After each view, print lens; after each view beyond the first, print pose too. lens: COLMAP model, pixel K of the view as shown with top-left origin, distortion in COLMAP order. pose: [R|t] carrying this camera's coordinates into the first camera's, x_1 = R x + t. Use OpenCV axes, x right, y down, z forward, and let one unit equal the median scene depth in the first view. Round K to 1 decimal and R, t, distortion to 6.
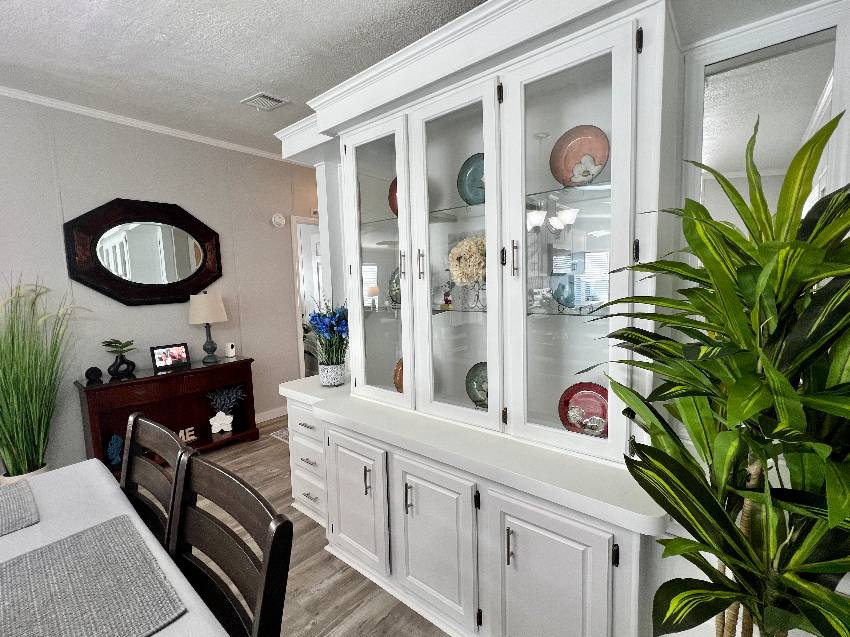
lens RADIAL K [[396.4, 0, 427.6], [0, 396.4, 319.2], [0, 0, 1]] dist [0.006207, 0.001145]
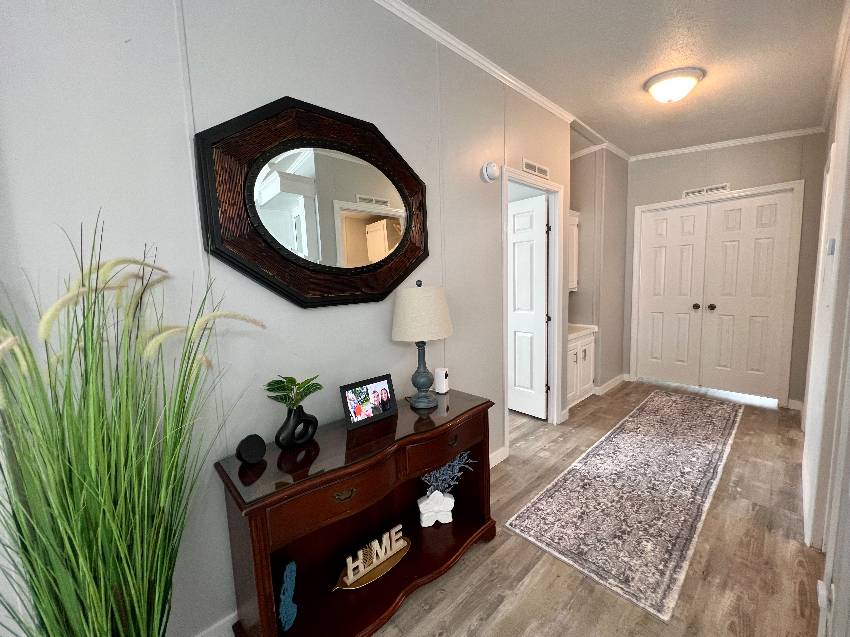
lens RADIAL K [[340.7, 0, 420.4], [0, 340.7, 316.4], [0, 0, 1]] dist [0.001023, 0.000144]
pose [[0.993523, -0.002690, -0.113596, -0.551299], [0.003187, 0.999986, 0.004187, -0.024151], [0.113584, -0.004521, 0.993518, 0.575597]]
